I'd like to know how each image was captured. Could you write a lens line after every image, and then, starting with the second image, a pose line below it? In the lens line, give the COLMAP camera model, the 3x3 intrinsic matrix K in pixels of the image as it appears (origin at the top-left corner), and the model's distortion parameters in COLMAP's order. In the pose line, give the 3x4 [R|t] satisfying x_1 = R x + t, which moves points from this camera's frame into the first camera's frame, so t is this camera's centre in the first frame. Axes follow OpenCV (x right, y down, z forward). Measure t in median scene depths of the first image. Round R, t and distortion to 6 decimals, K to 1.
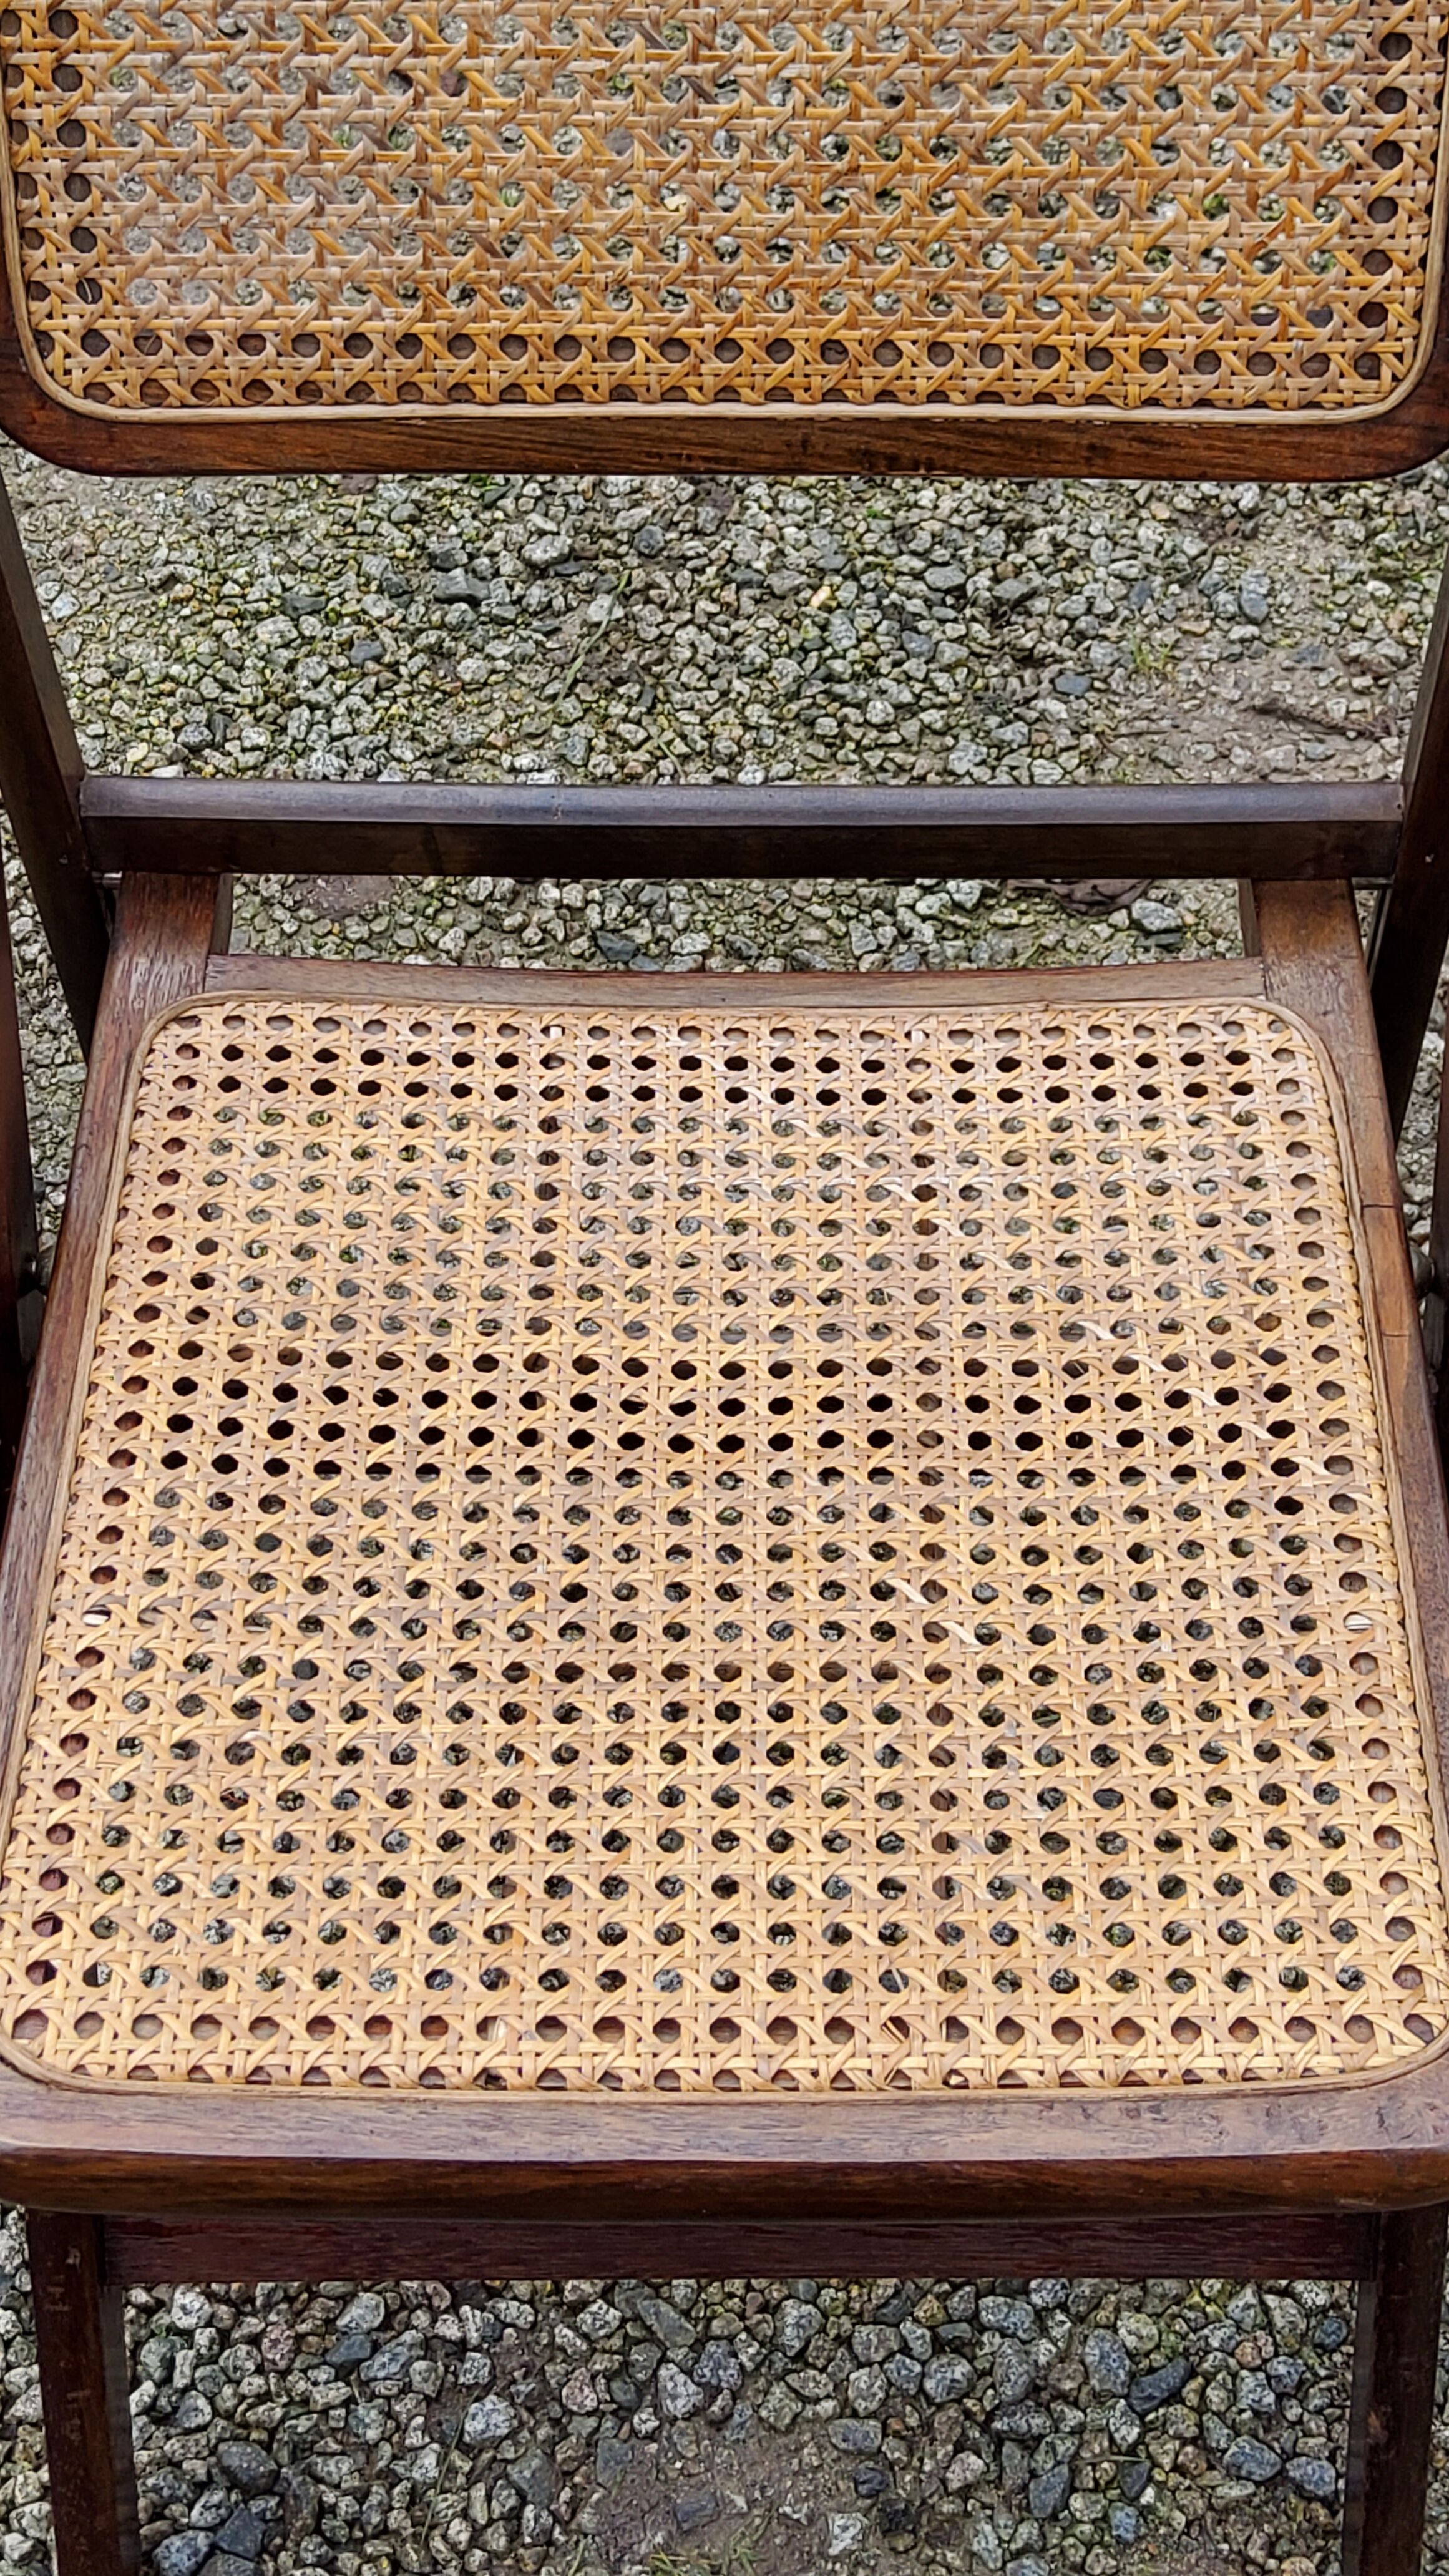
lens RADIAL K [[3831.0, 0, 725.3], [0, 3831.0, 1258.0], [0, 0, 1]] dist [0.185200, -0.519560]
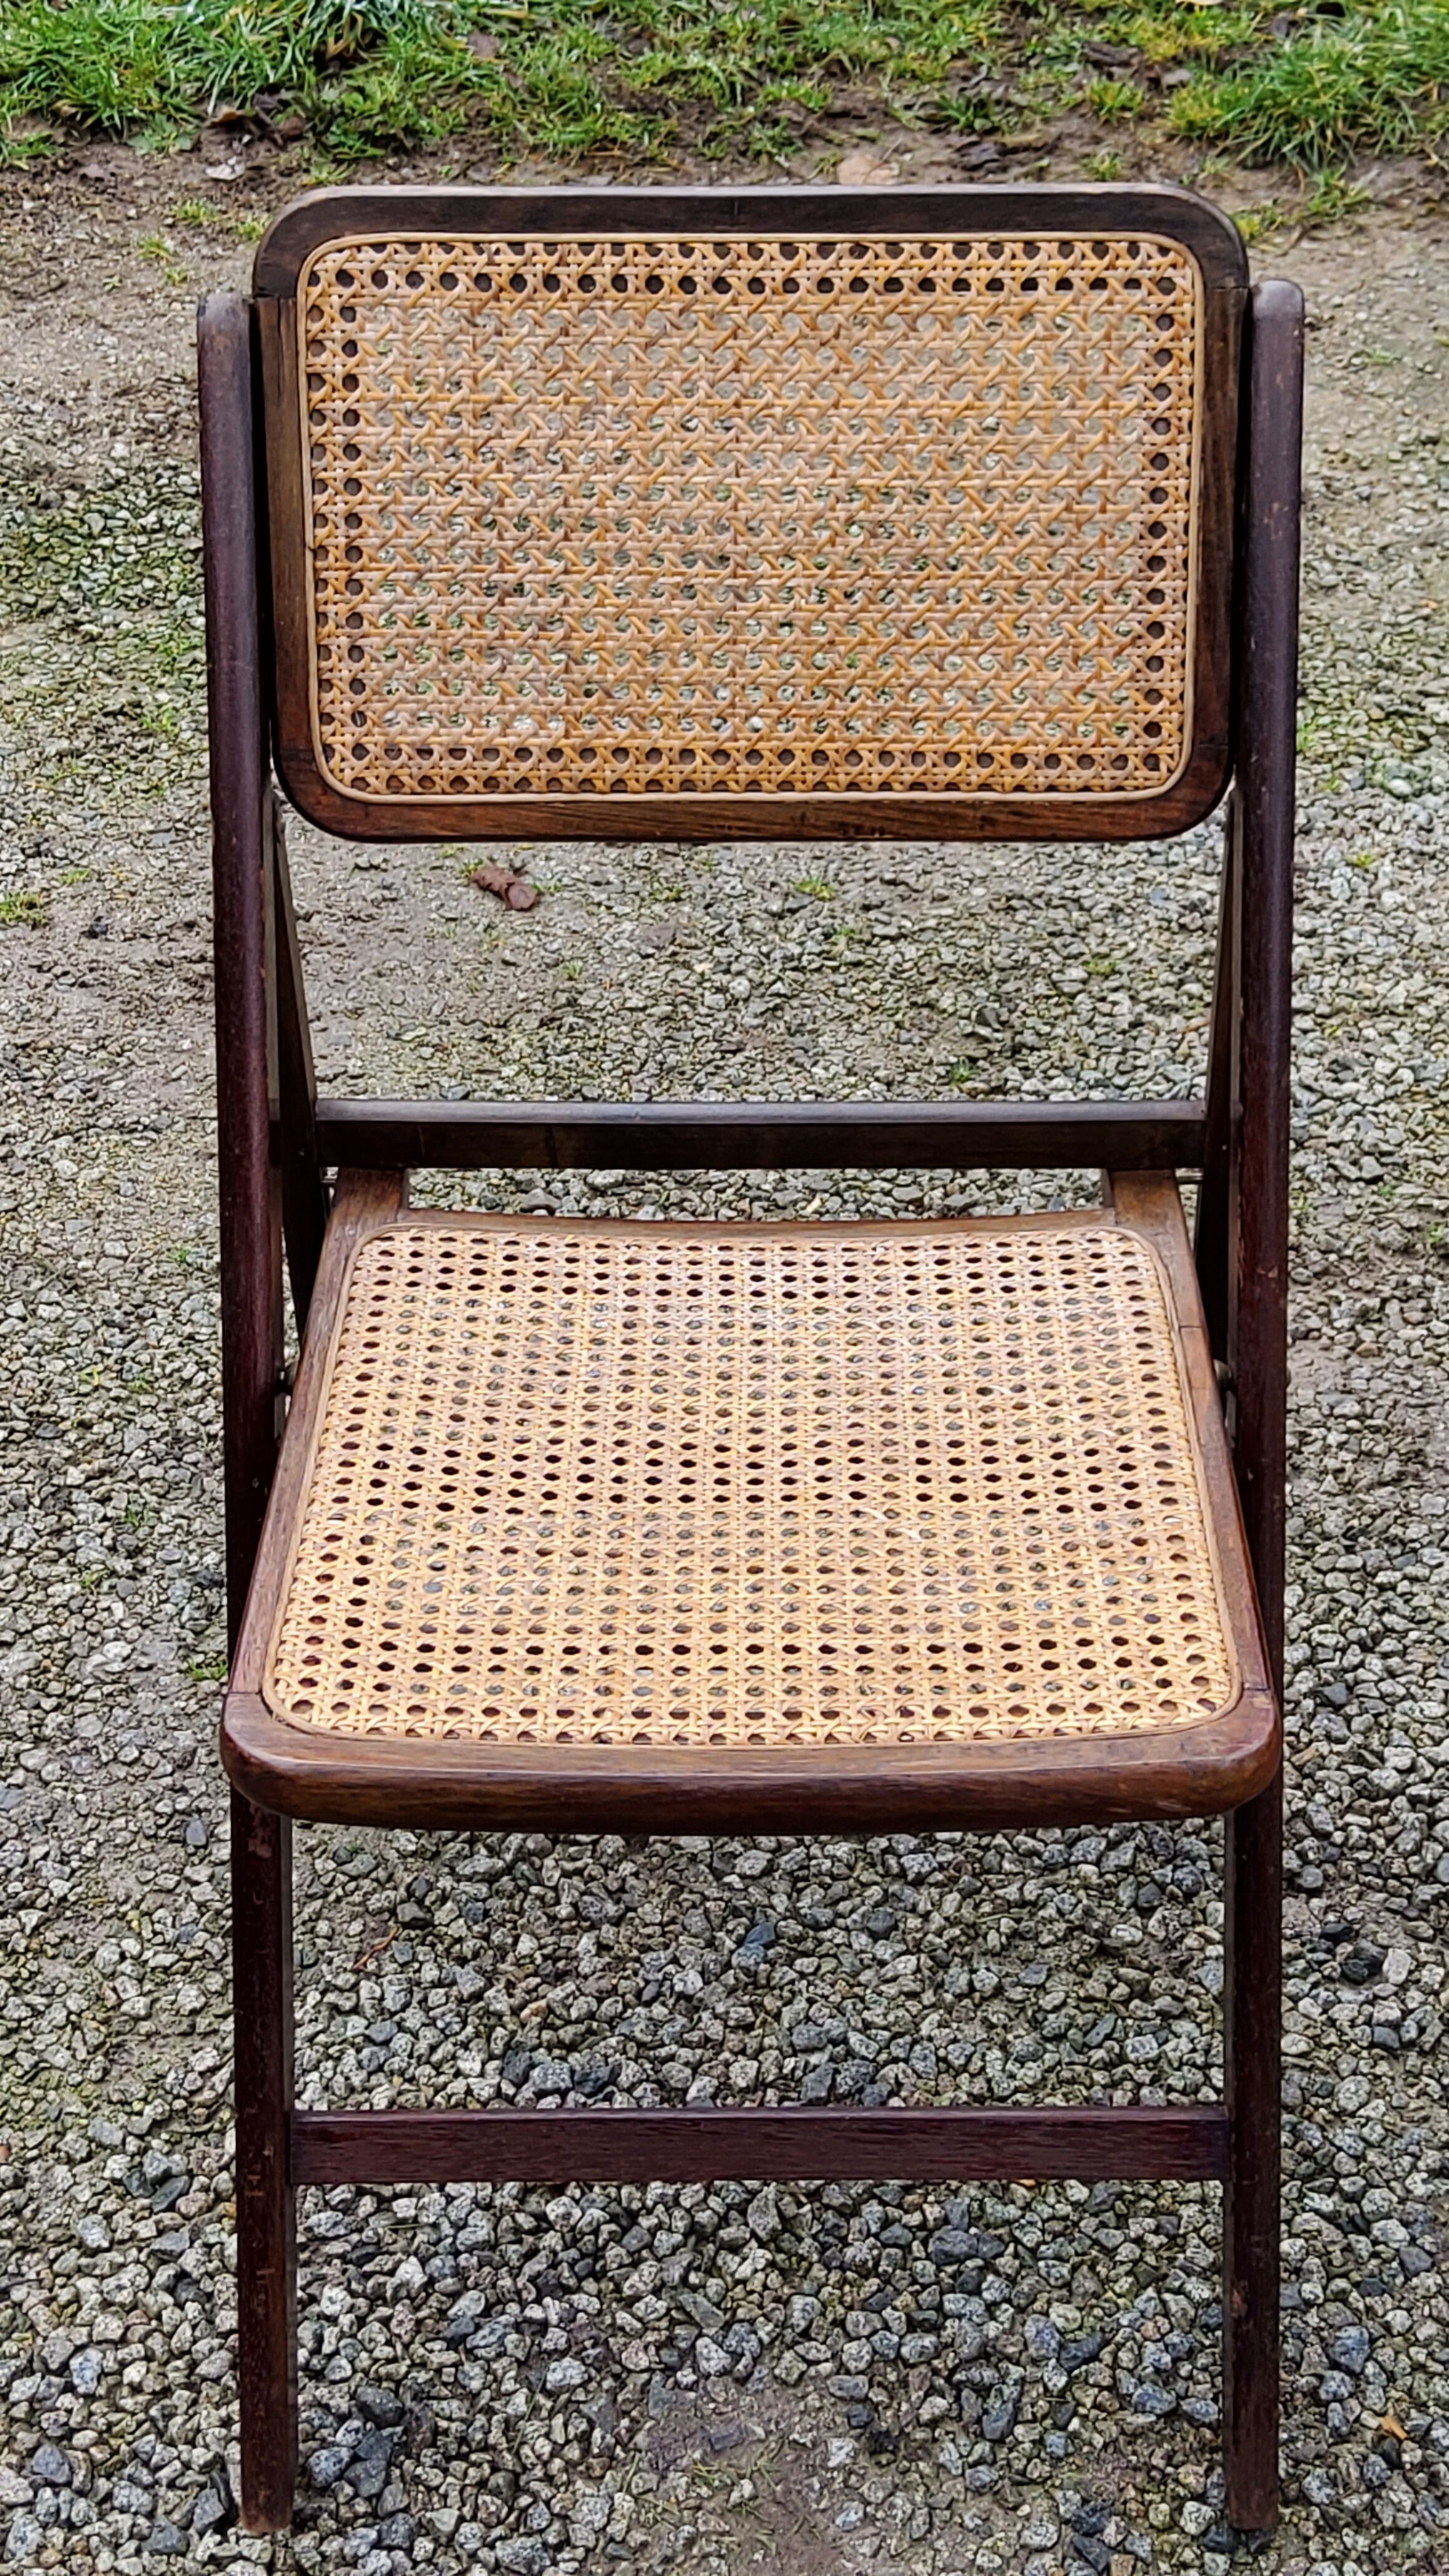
lens RADIAL K [[3758.6, 0, 729.2], [0, 3758.6, 1253.9], [0, 0, 1]] dist [0.180675, -0.504120]
pose [[0.999998, 0.001510, 0.001413, -0.010023], [-0.001037, 0.957398, -0.288771, 0.359046], [-0.001789, 0.288769, 0.957397, -0.379821]]
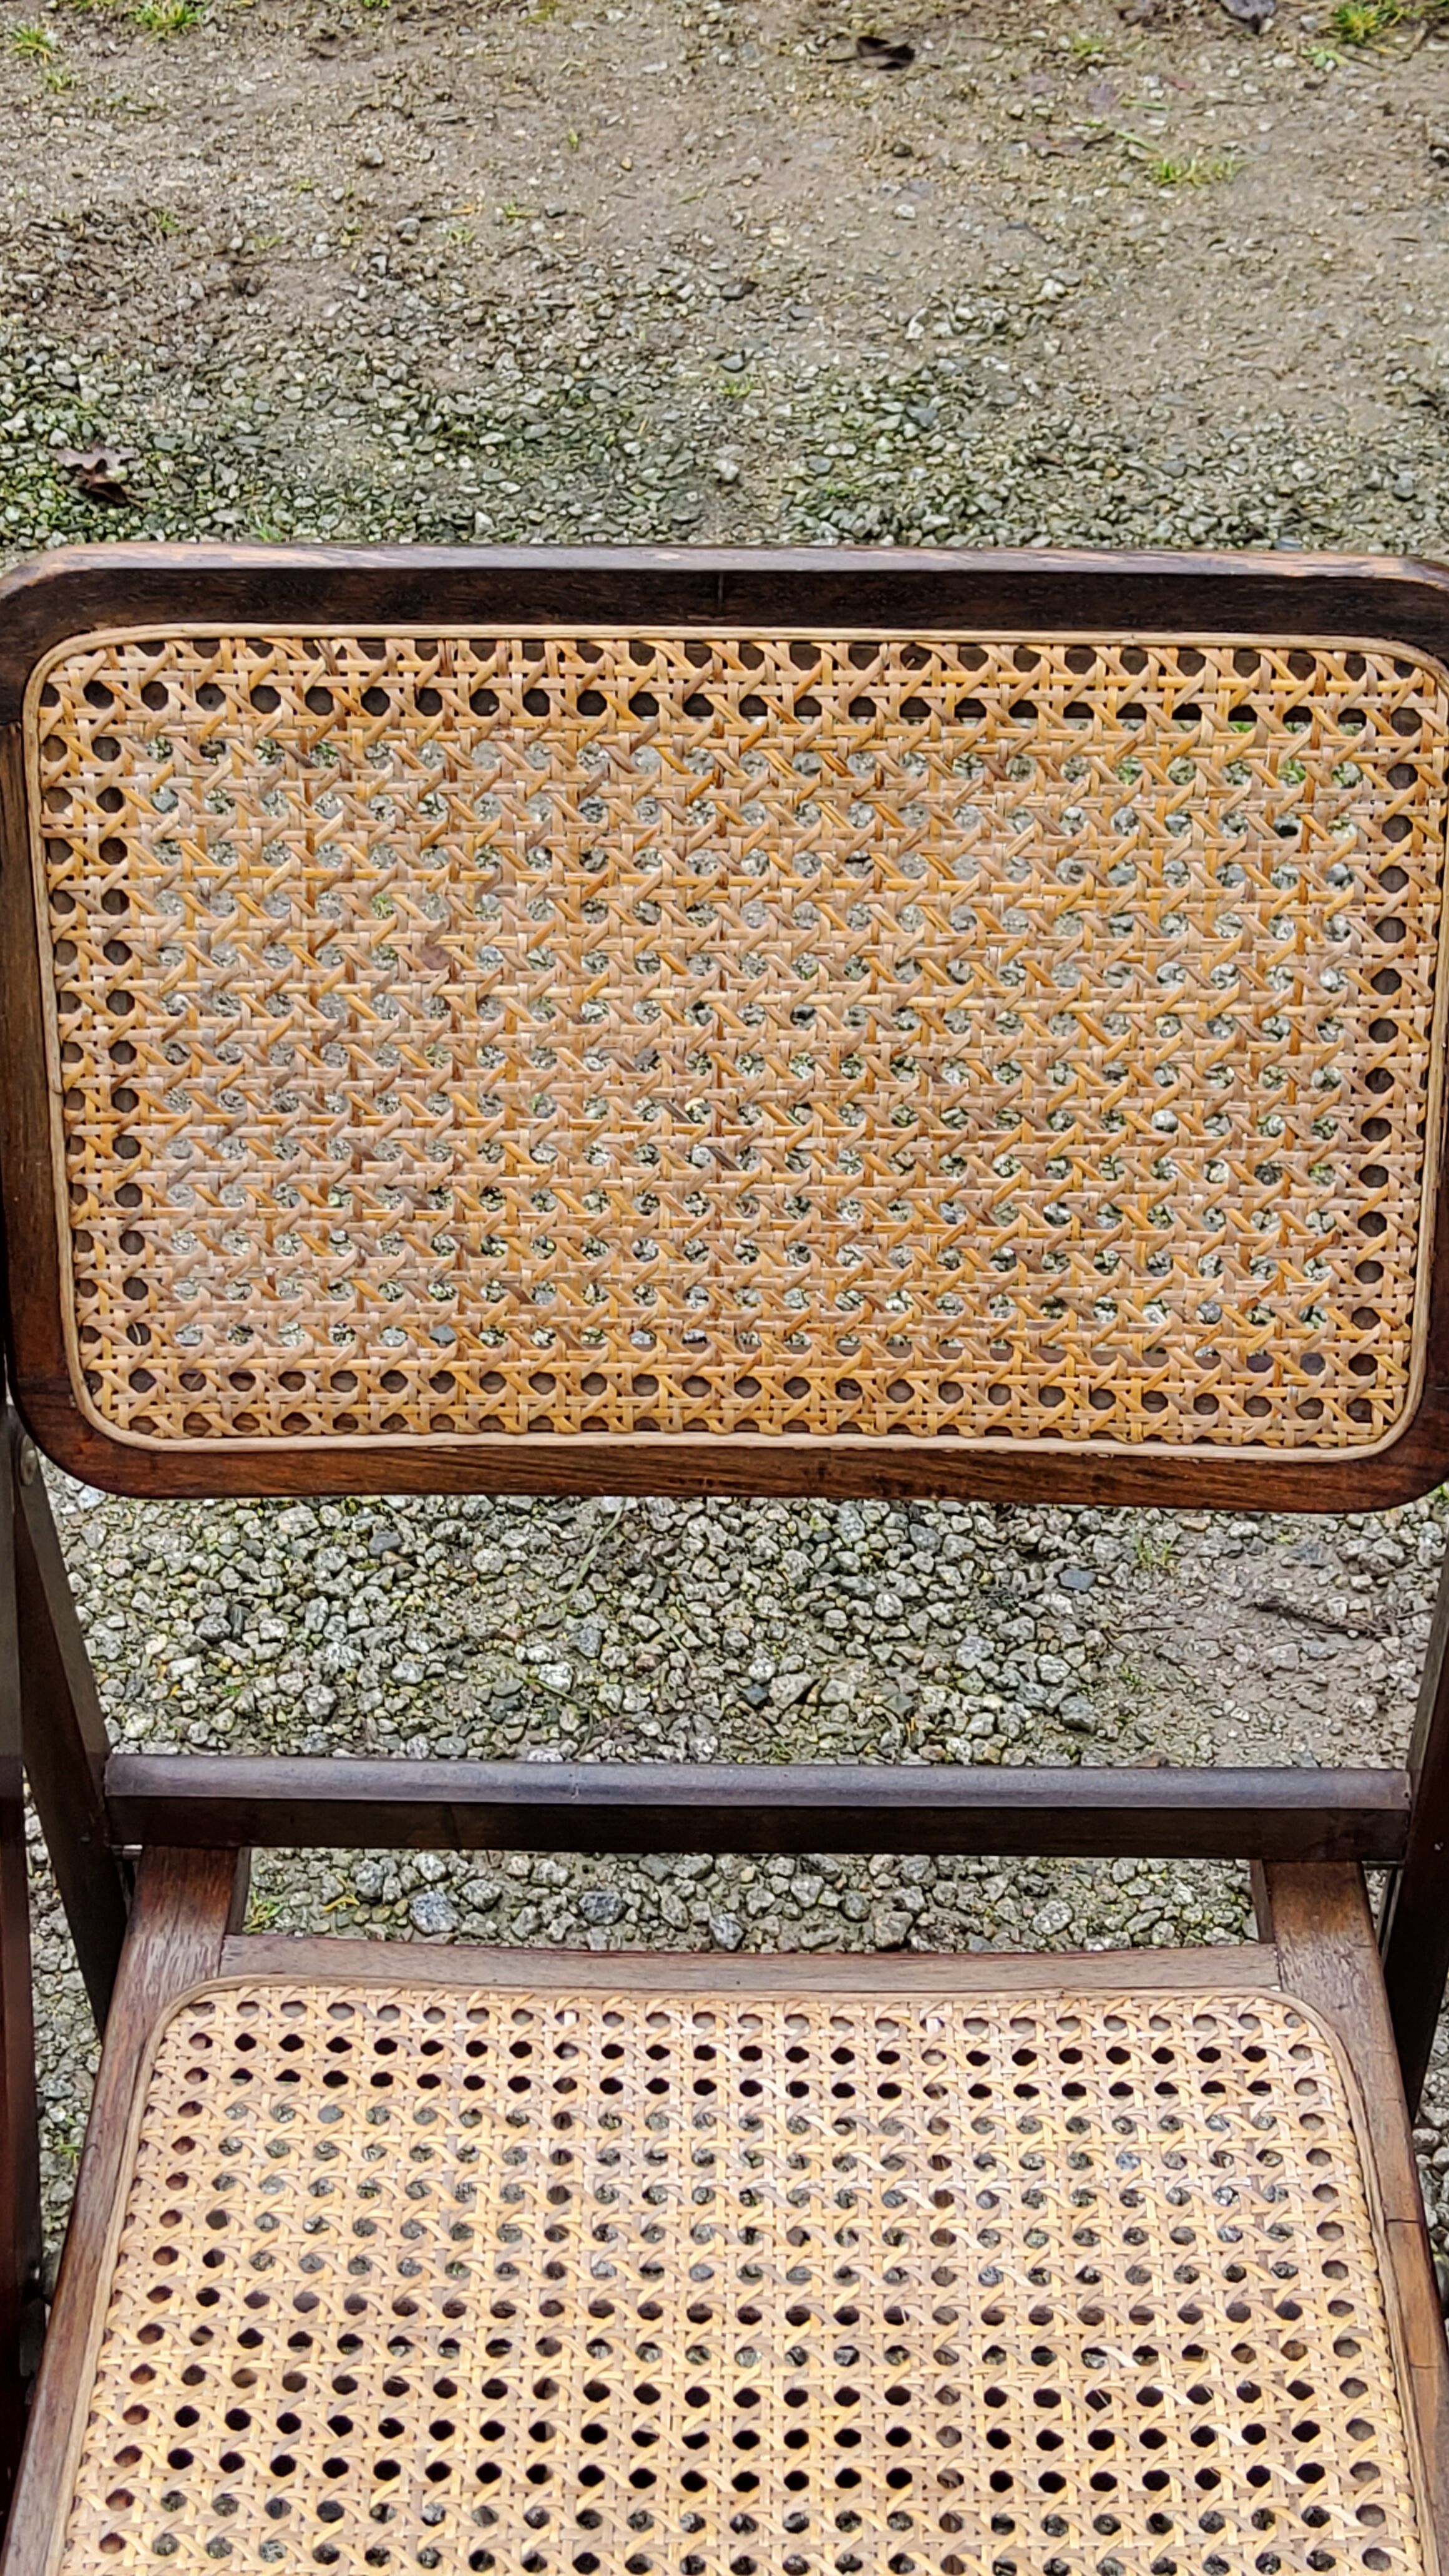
lens RADIAL K [[3831.0, 0, 725.3], [0, 3831.0, 1258.0], [0, 0, 1]] dist [0.185200, -0.519560]
pose [[0.999987, 0.004961, -0.000872, -0.003894], [-0.005036, 0.981689, -0.190425, -0.061956], [-0.000089, 0.190427, 0.981701, -0.022308]]
